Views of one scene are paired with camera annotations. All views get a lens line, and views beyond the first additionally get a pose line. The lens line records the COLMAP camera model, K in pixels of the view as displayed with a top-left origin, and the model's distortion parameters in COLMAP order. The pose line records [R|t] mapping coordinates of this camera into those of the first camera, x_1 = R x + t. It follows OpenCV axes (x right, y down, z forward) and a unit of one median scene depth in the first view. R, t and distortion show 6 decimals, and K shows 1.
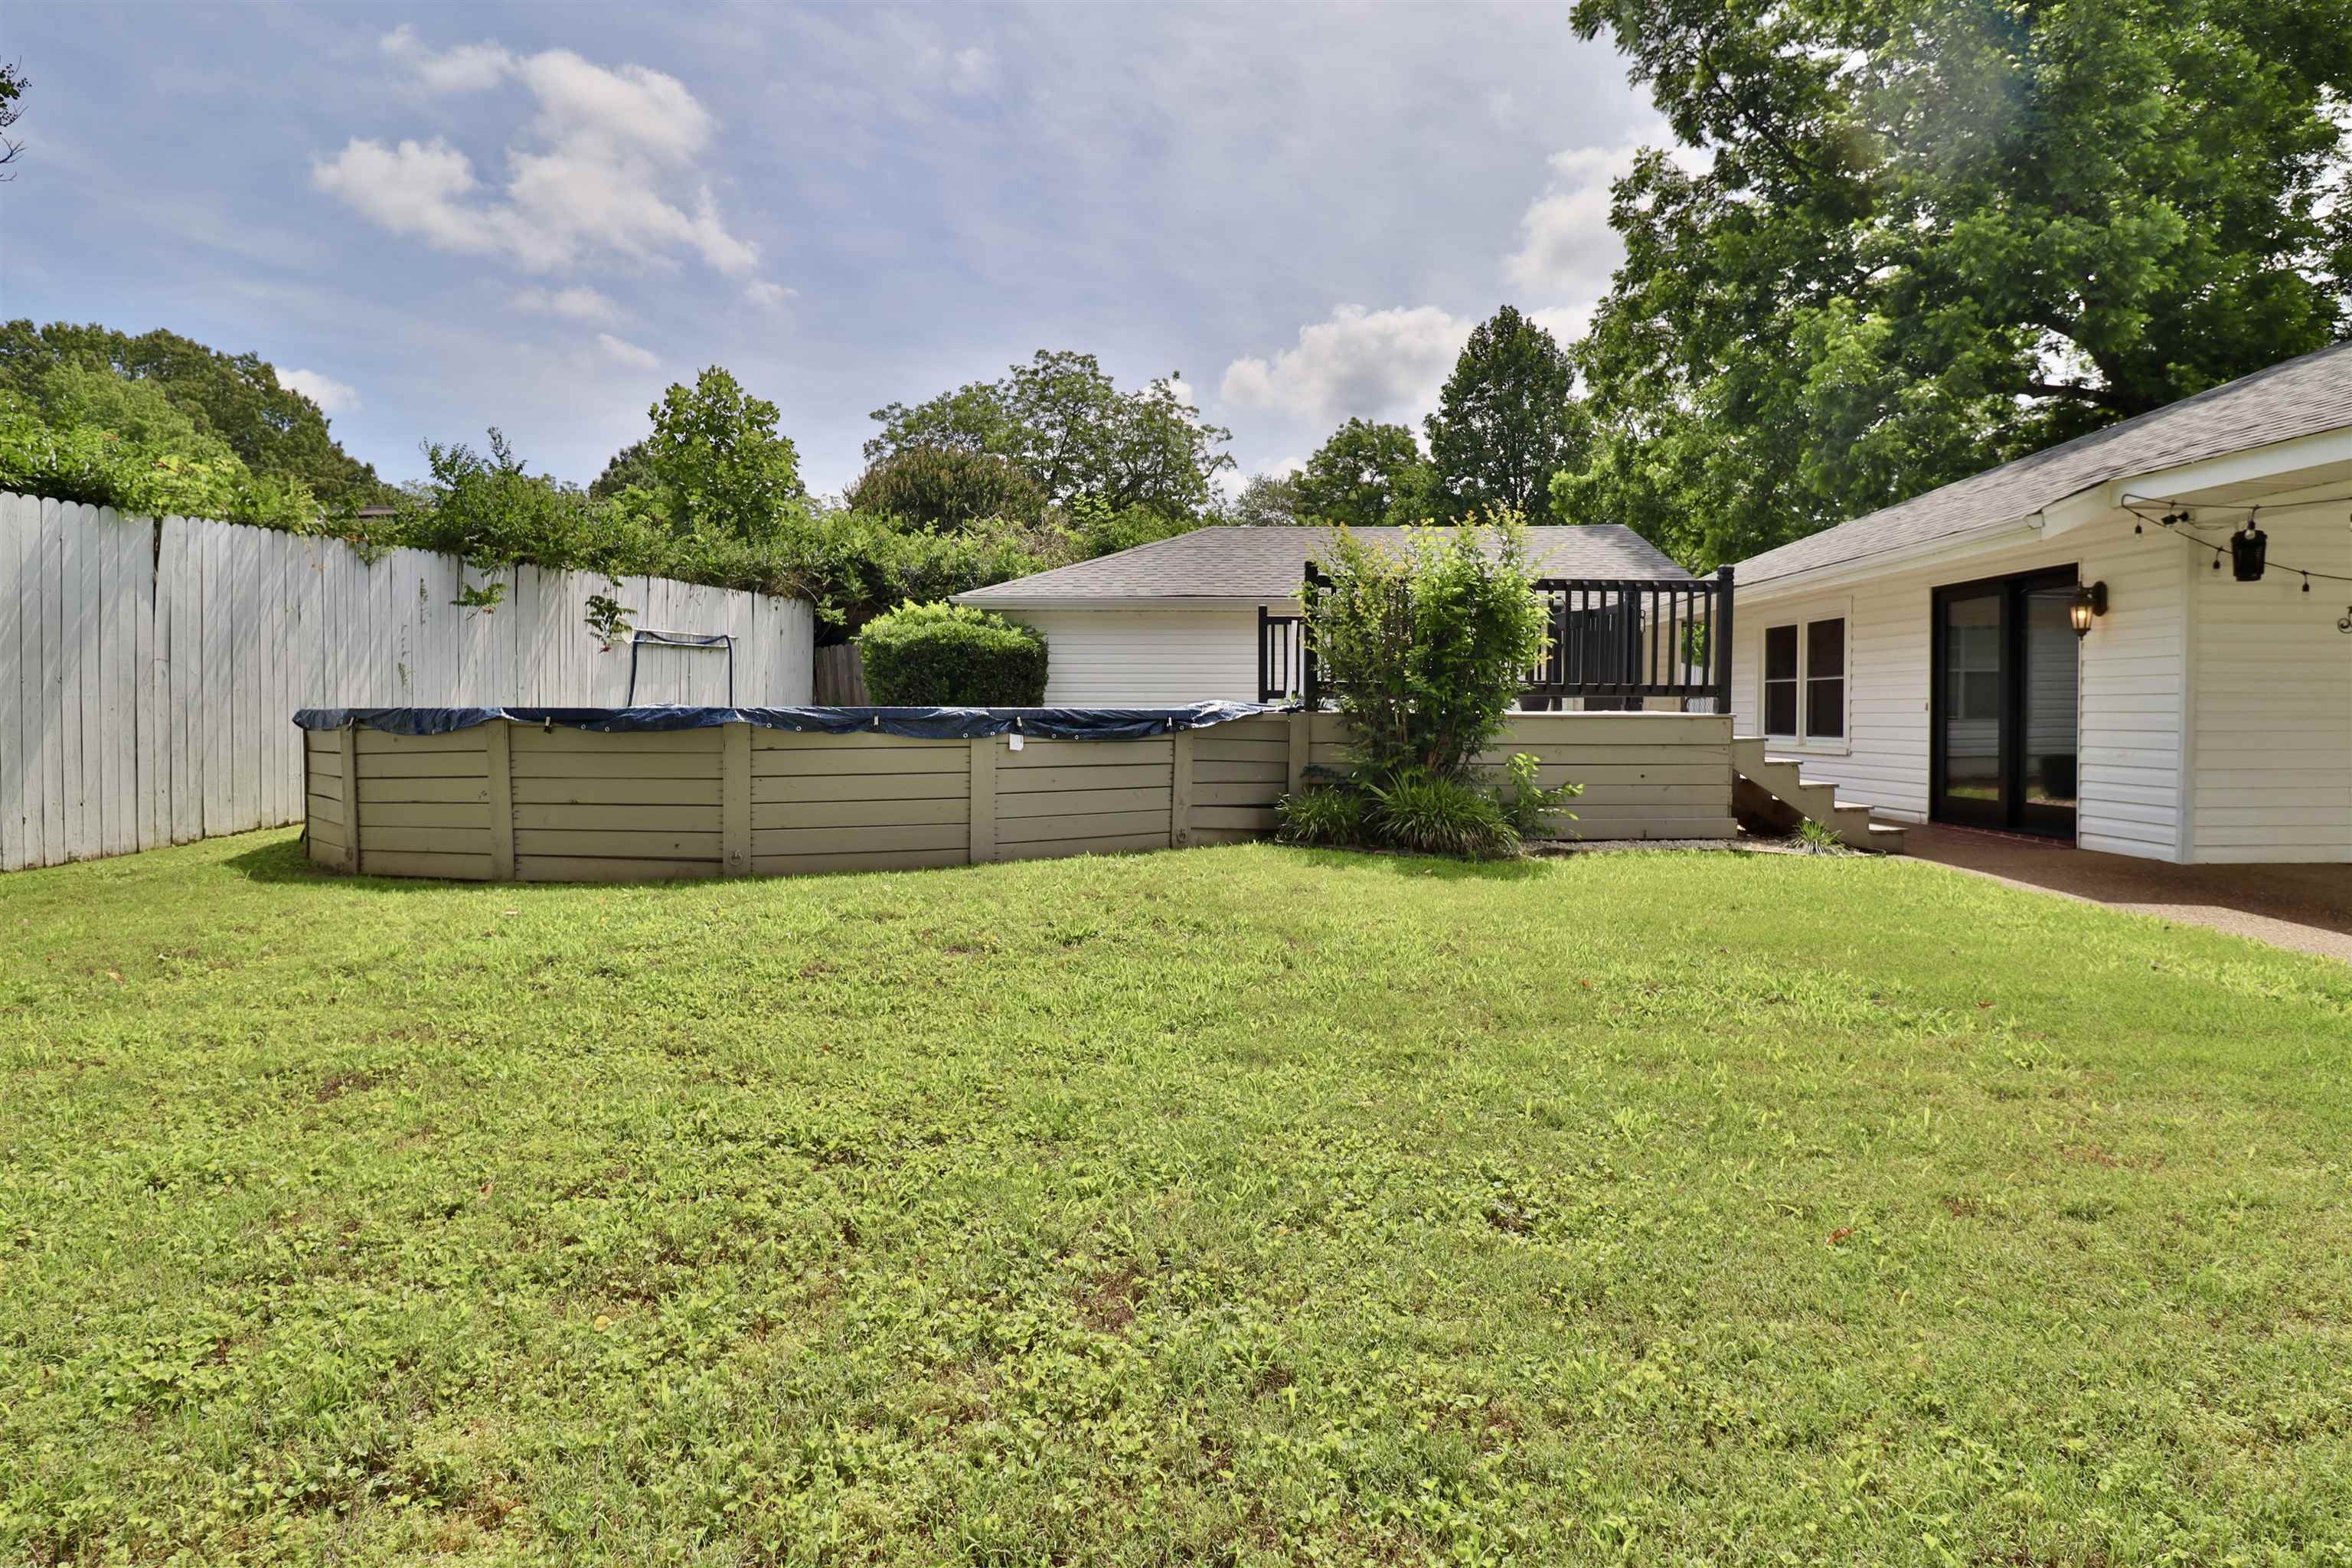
lens RADIAL K [[1249.0, 0, 1180.0], [0, 1249.0, 730.6], [0, 0, 1]] dist [0.043750, -0.039750]
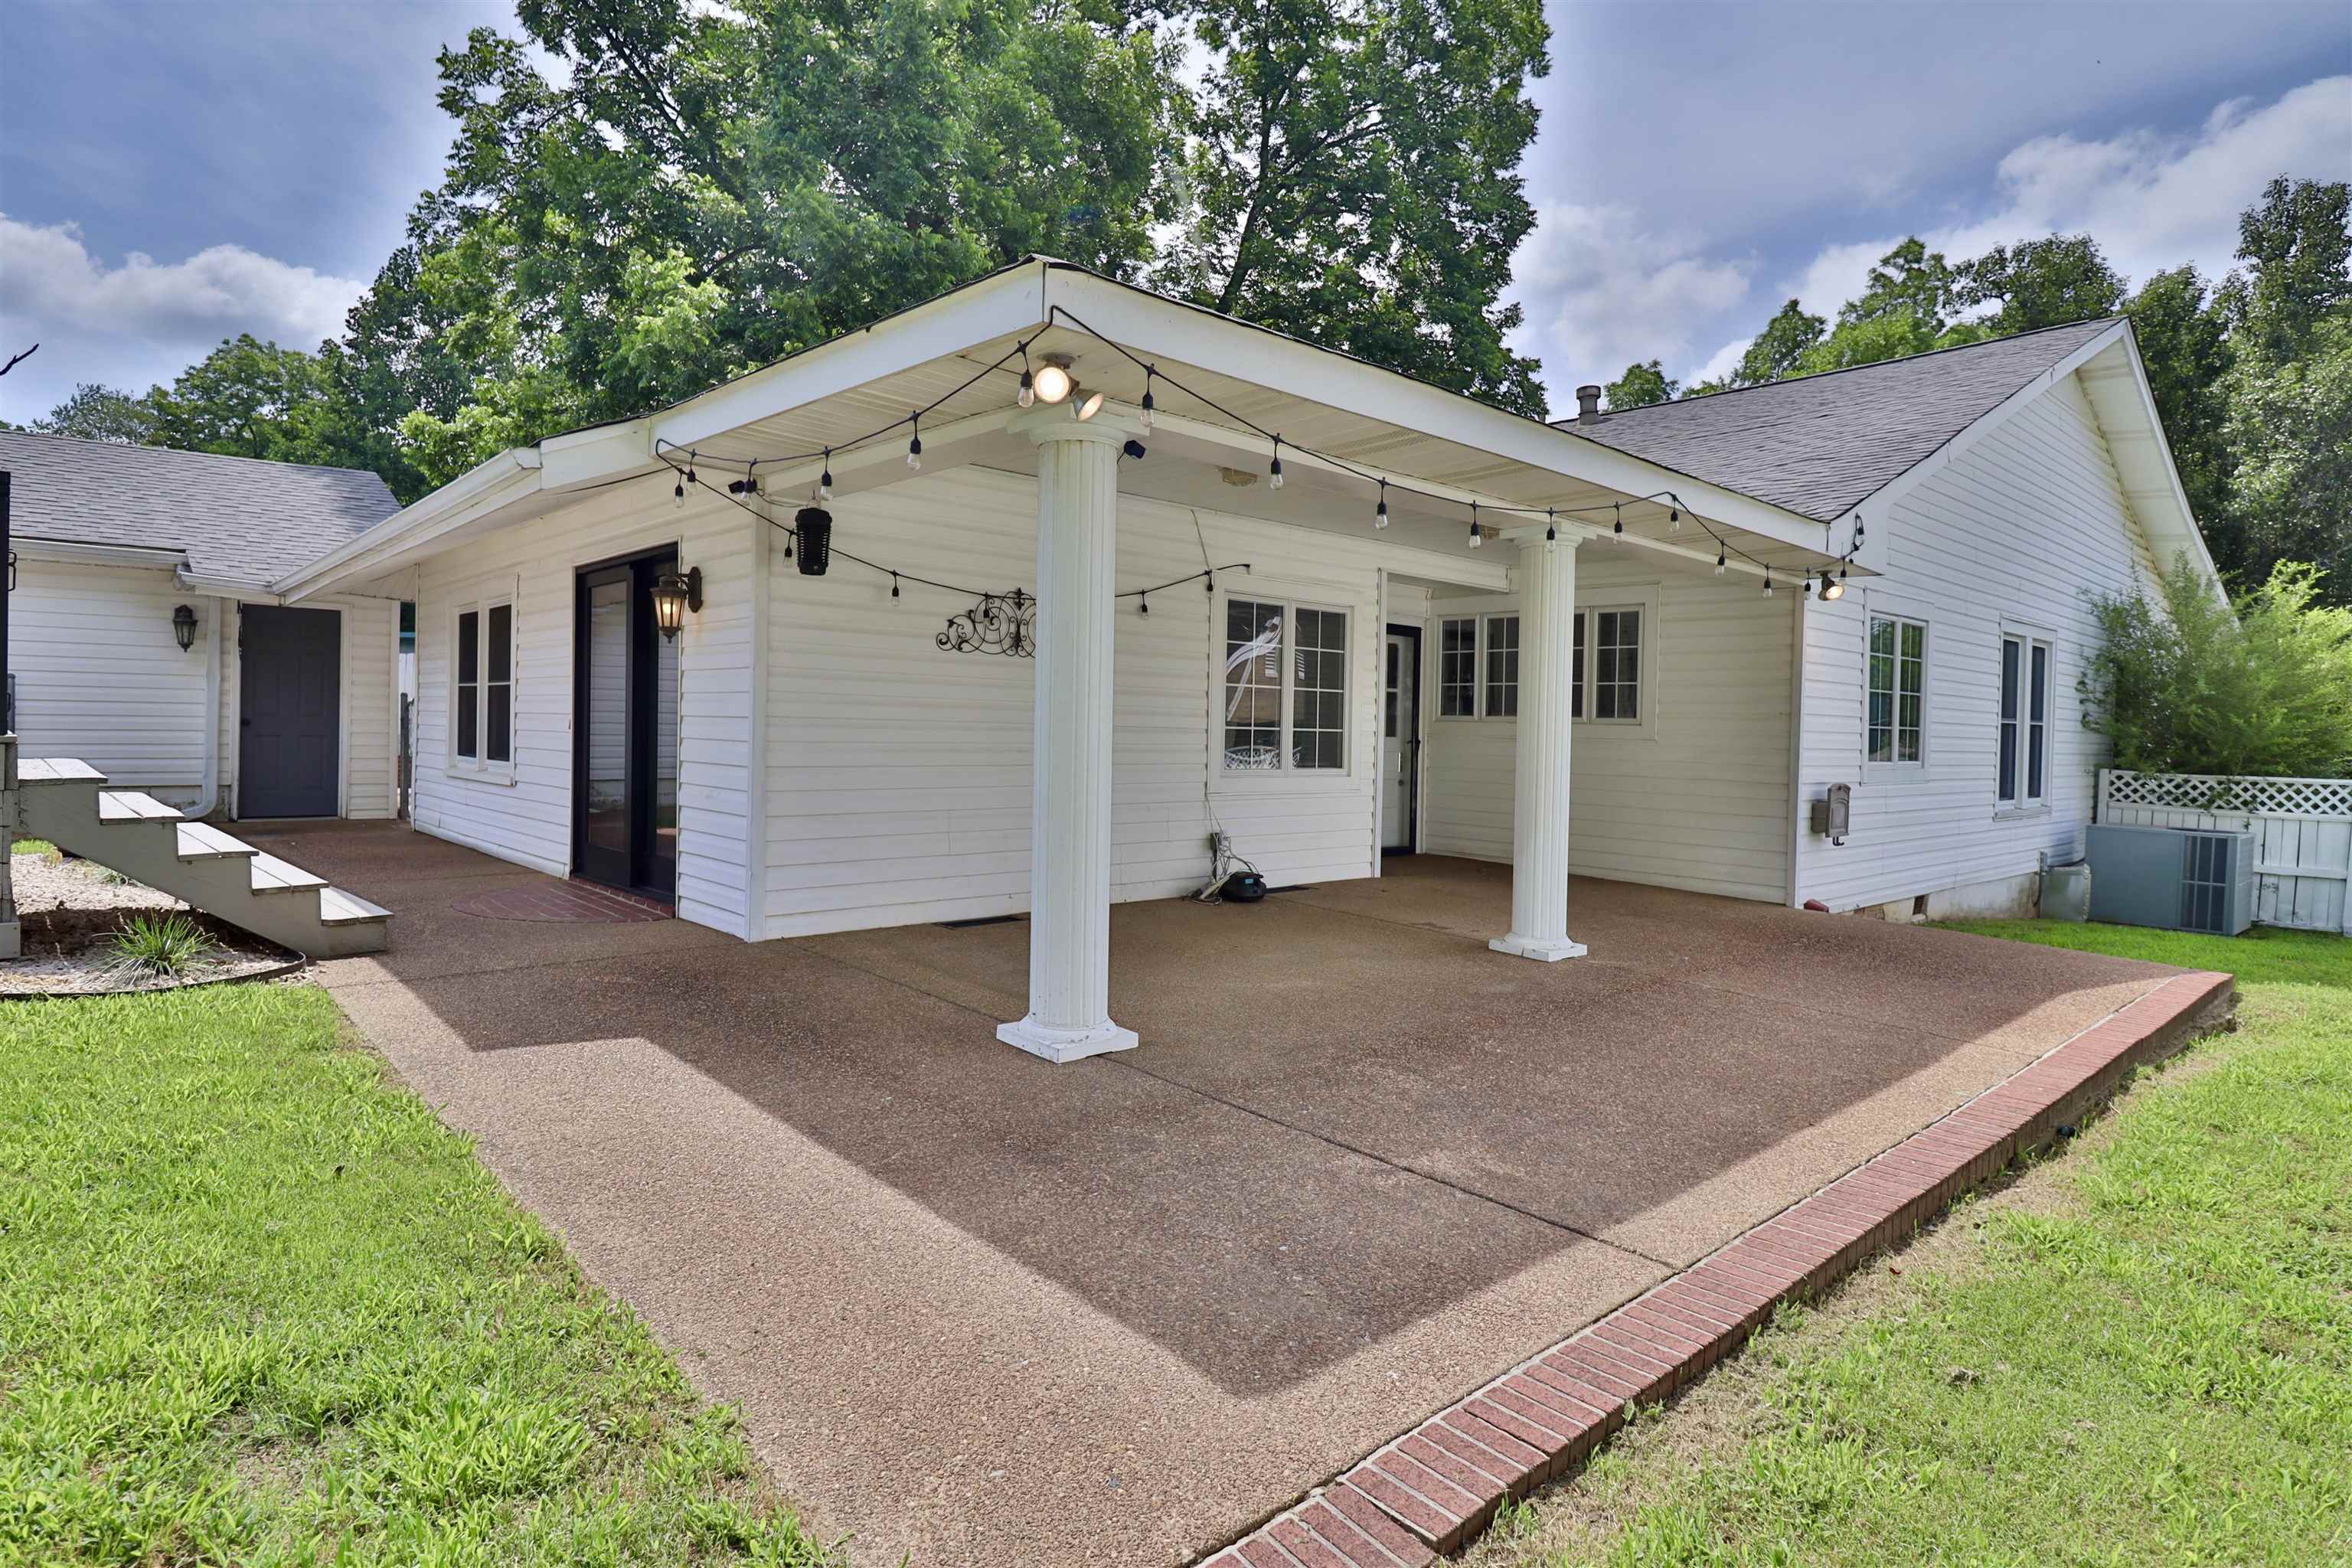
lens RADIAL K [[1274.4, 0, 1179.1], [0, 1274.4, 738.4], [0, 0, 1]] dist [0.006727, -0.011694]
pose [[0.741416, 0.010837, 0.670958, 0.150931], [-0.011559, 0.999927, -0.003377, -0.005541], [-0.670946, -0.005252, 0.741488, 0.083713]]
